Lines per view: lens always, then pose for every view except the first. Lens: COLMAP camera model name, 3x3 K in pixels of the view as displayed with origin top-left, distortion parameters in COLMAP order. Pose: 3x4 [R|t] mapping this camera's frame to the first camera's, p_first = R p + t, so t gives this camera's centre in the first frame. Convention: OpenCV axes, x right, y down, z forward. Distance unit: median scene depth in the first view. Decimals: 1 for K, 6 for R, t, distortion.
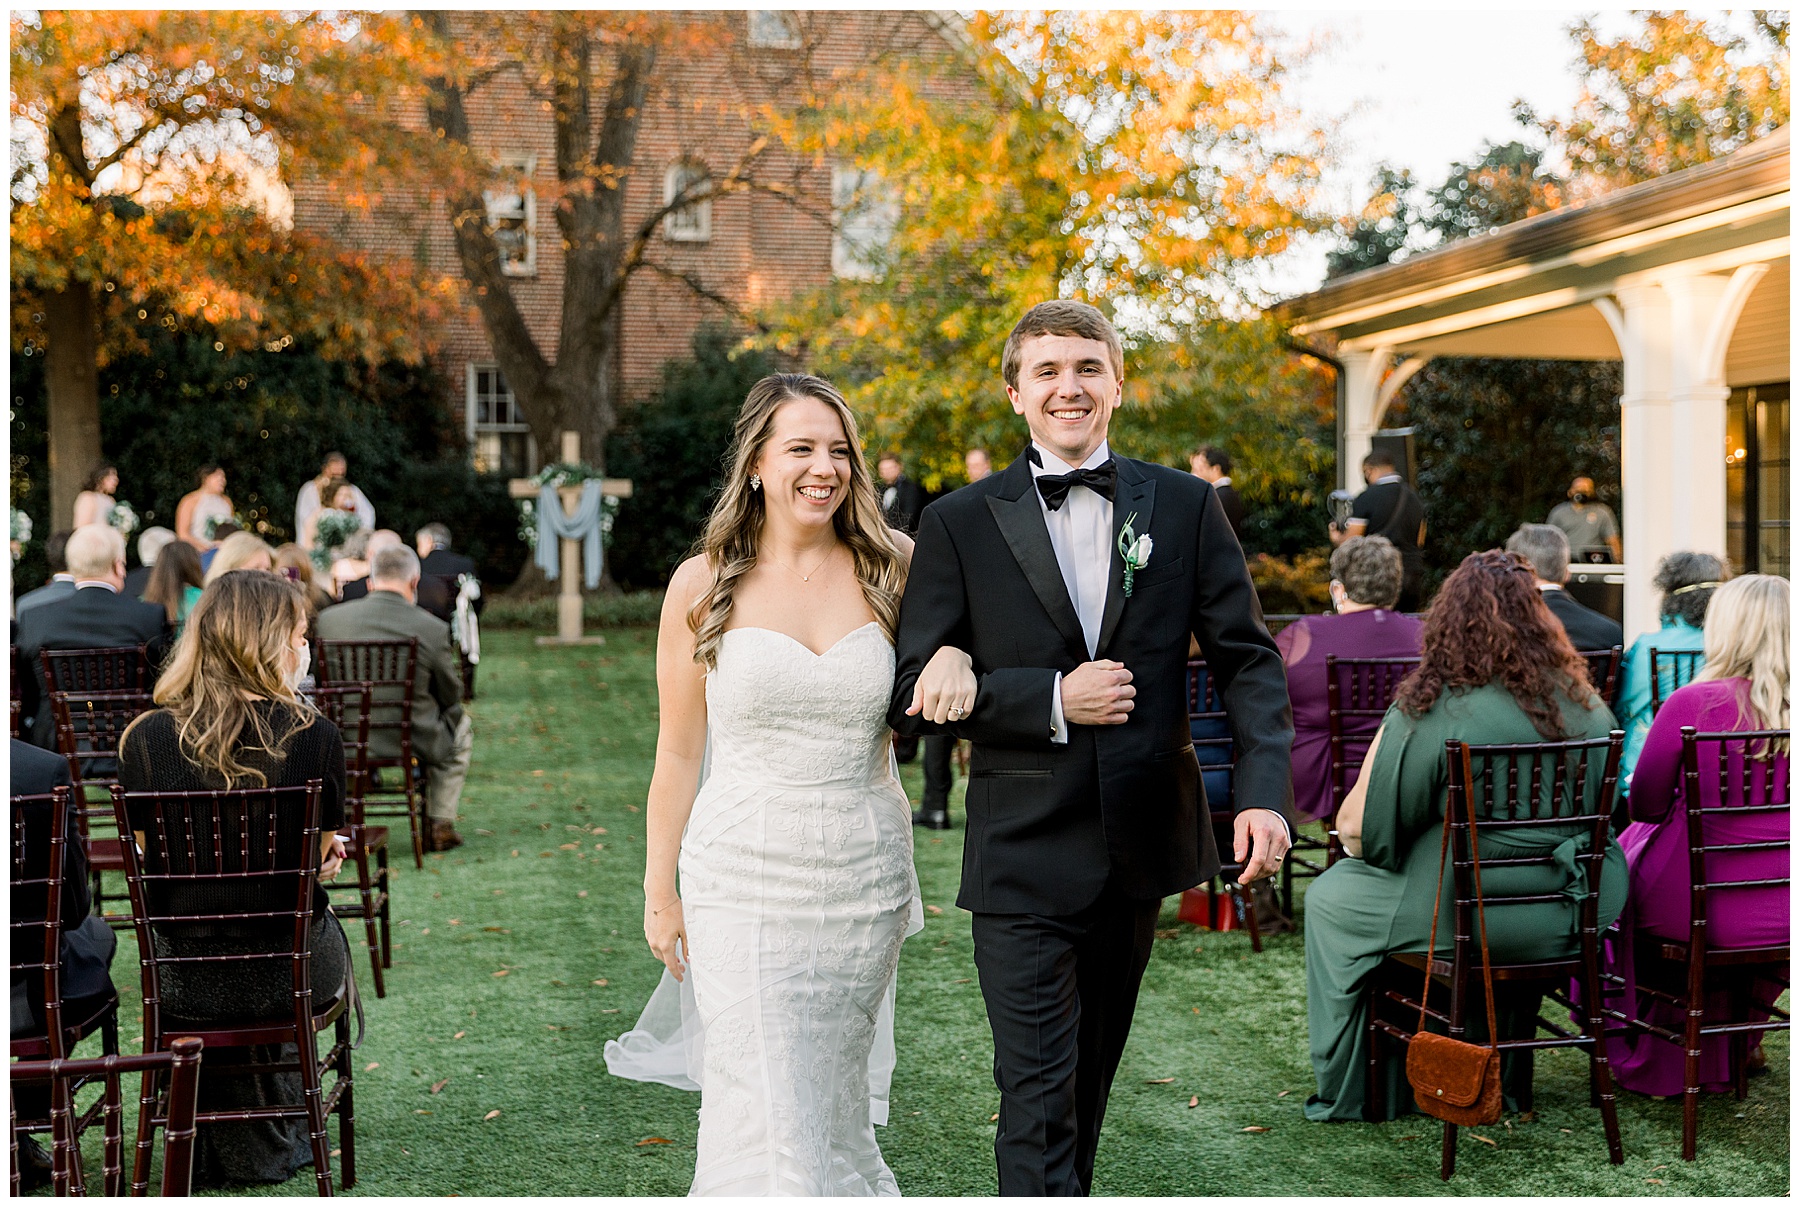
lens RADIAL K [[2238.7, 0, 824.5], [0, 2238.7, 577.9], [0, 0, 1]] dist [-0.010408, -0.030401]
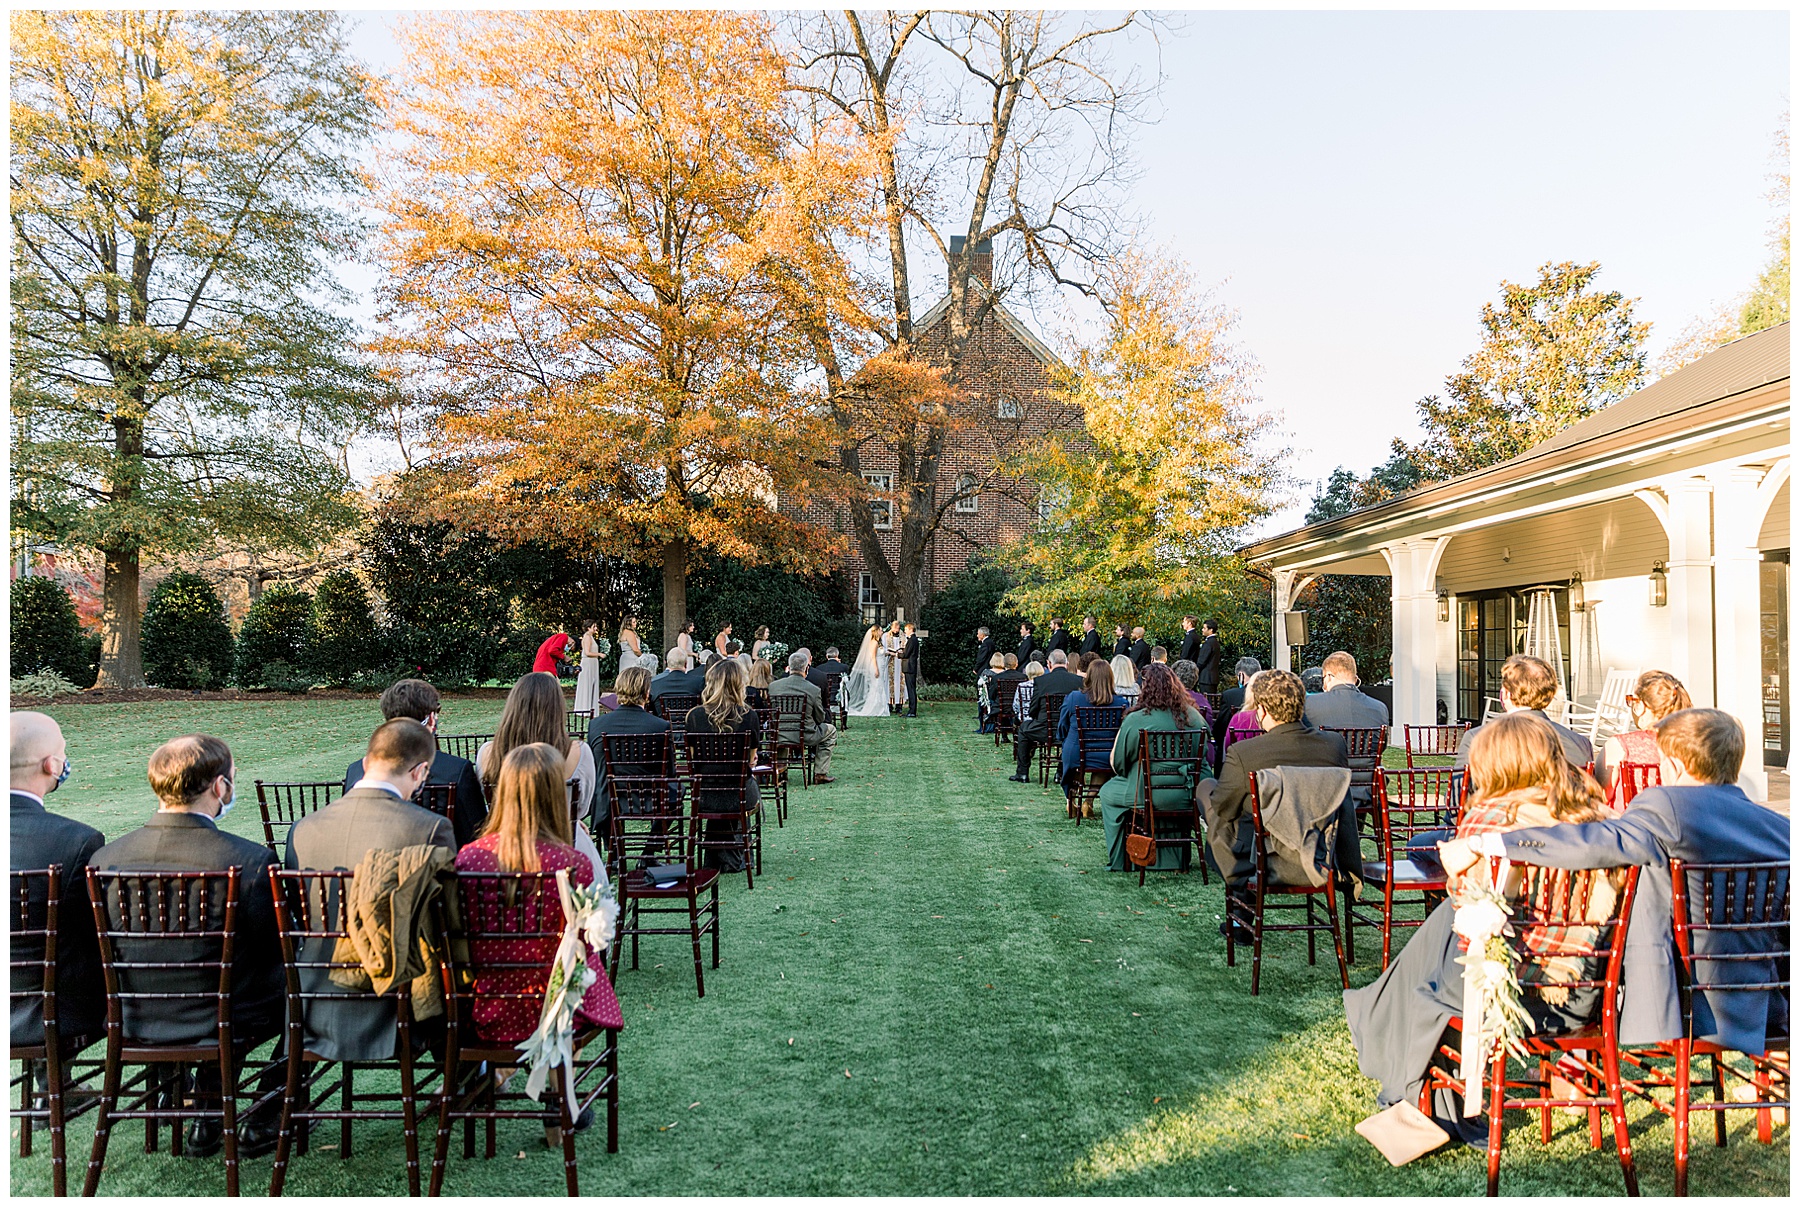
lens RADIAL K [[1218.7, 0, 900.0], [0, 1218.7, 603.5], [0, 0, 1]] dist [0.003562, 0.000203]
pose [[0.990246, 0.010425, -0.138941, 0.076864], [-0.019343, 0.997827, -0.062993, 0.006977], [0.137983, 0.065066, 0.988295, -0.233351]]
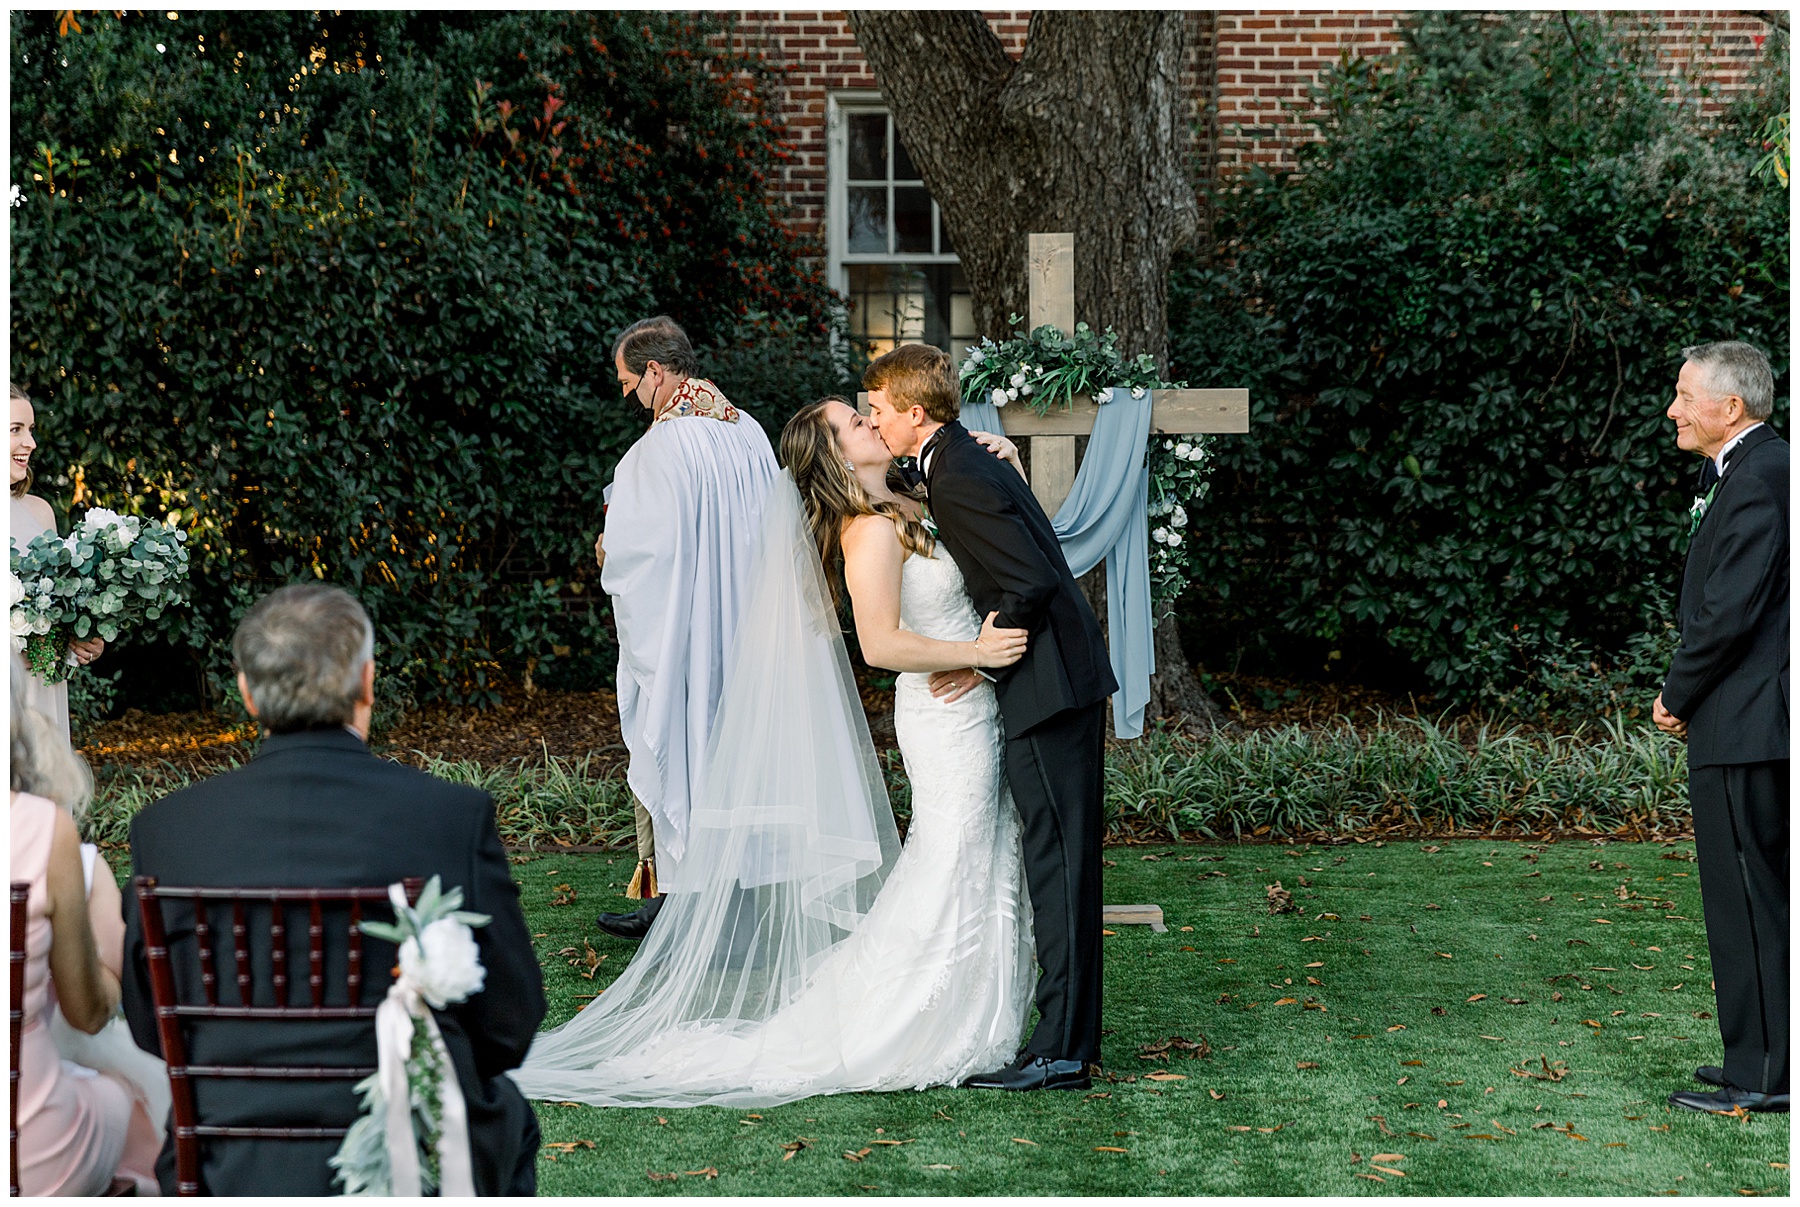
lens RADIAL K [[3517.0, 0, 900.0], [0, 3517.0, 603.5], [0, 0, 1]] dist [0.017262, 0.032072]
pose [[0.984082, 0.000283, -0.177714, -0.080479], [0.002725, 0.999857, 0.016683, -0.036681], [0.177693, -0.016901, 0.983941, 0.866455]]
